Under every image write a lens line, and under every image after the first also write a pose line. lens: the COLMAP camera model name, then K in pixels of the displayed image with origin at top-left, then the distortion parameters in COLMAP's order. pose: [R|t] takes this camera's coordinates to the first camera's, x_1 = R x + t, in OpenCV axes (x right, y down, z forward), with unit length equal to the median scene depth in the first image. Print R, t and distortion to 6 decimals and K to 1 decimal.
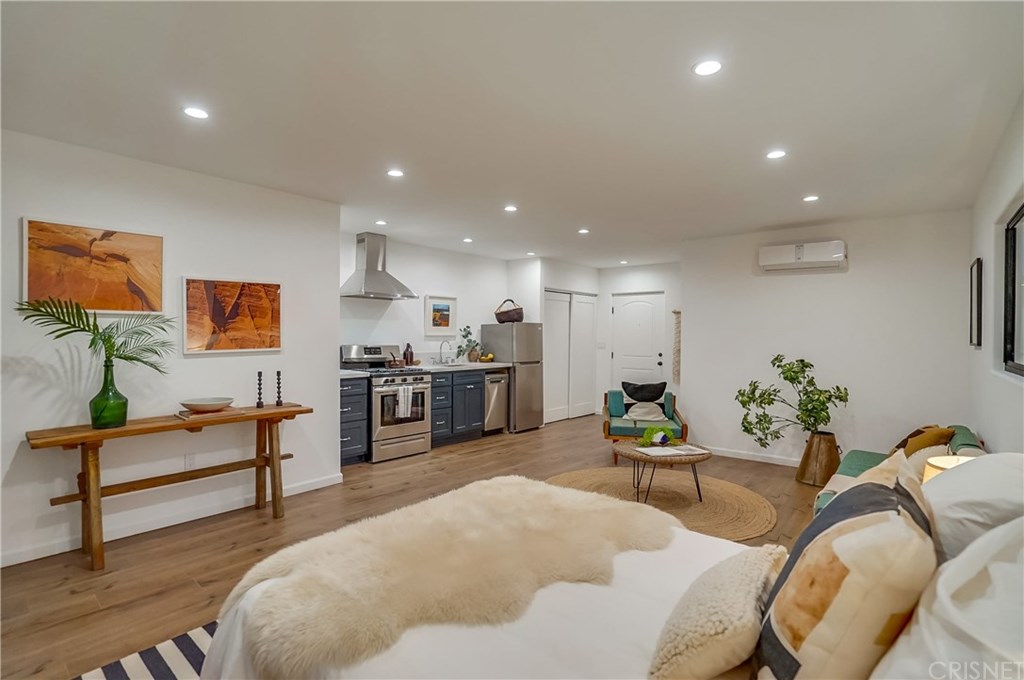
lens RADIAL K [[480.6, 0, 512.0], [0, 480.6, 340.0], [0, 0, 1]] dist [-0.055570, 0.025910]
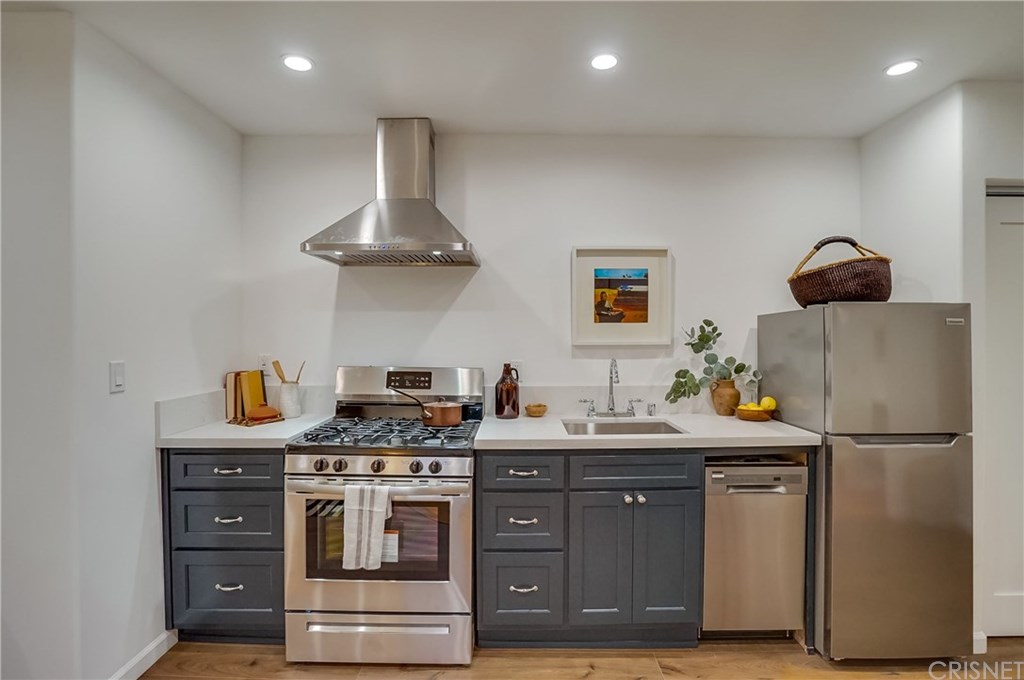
lens RADIAL K [[495.5, 0, 512.0], [0, 495.5, 340.0], [0, 0, 1]] dist [-0.037684, 0.001401]
pose [[0.650175, -0.000430, -0.759784, 0.113249], [-0.002344, 0.999994, -0.002572, -0.012324], [0.759781, 0.003453, 0.650170, 0.669283]]
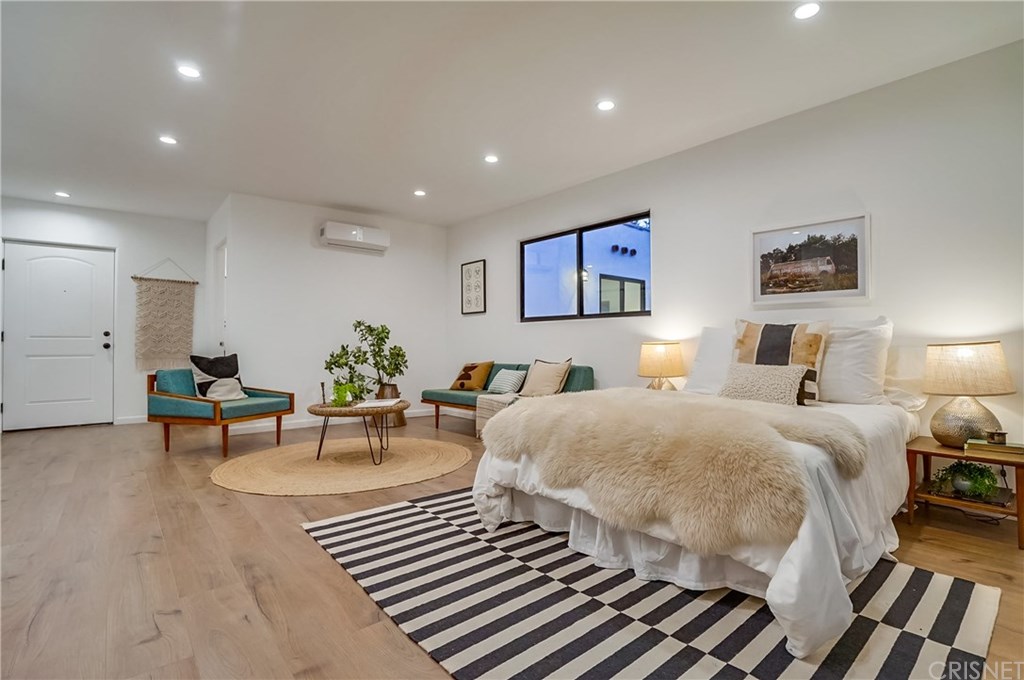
lens RADIAL K [[495.5, 0, 512.0], [0, 495.5, 340.0], [0, 0, 1]] dist [-0.037684, 0.001401]
pose [[0.175334, 0.000410, 0.984509, -0.379182], [0.014063, 0.999897, -0.002921, 0.062094], [-0.984408, 0.014357, 0.175311, 0.313811]]
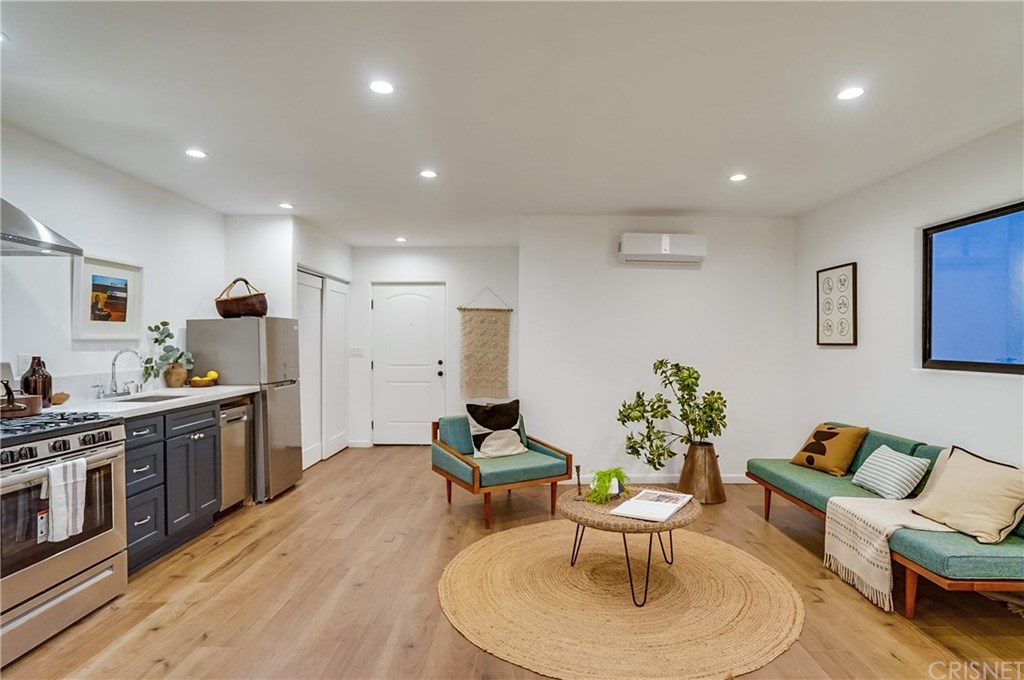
lens RADIAL K [[504.8, 0, 526.4], [0, 504.8, 347.4], [0, 0, 1]] dist [-0.066744, 0.025840]
pose [[0.754428, -0.015192, 0.656207, -0.156971], [0.011026, 0.999884, 0.010472, -0.001352], [-0.656290, -0.000665, 0.754509, 0.339378]]
